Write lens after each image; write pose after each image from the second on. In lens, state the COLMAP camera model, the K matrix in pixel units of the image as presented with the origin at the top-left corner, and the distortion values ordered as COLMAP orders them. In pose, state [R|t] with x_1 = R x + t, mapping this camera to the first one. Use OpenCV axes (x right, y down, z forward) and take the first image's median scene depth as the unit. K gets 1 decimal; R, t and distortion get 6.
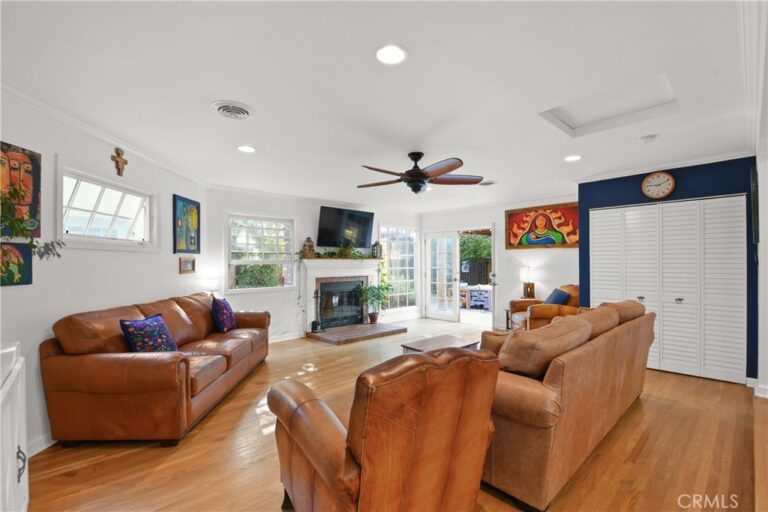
lens RADIAL K [[344.6, 0, 383.6], [0, 344.6, 261.0], [0, 0, 1]] dist [-0.000530, -0.000256]
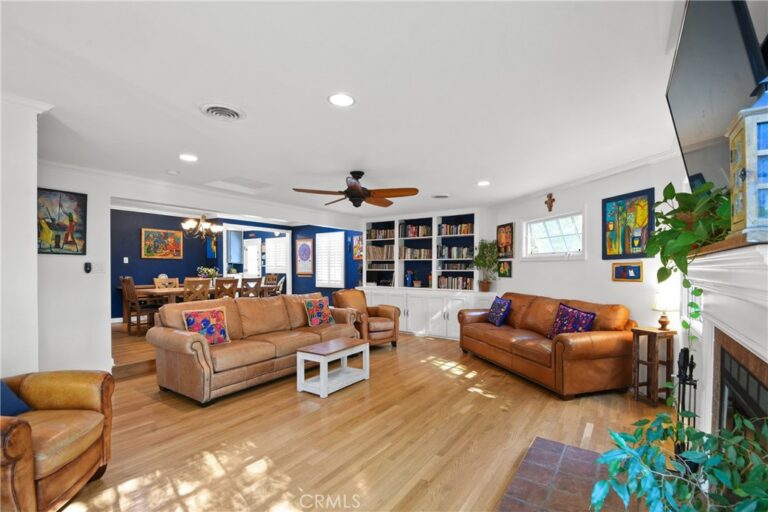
lens RADIAL K [[344.6, 0, 383.6], [0, 344.6, 261.0], [0, 0, 1]] dist [-0.000530, -0.000256]
pose [[-0.981538, 0.006891, -0.191143, 0.193936], [0.011586, 0.999658, -0.023455, -0.001909], [0.190916, -0.025237, -0.981282, 1.826157]]
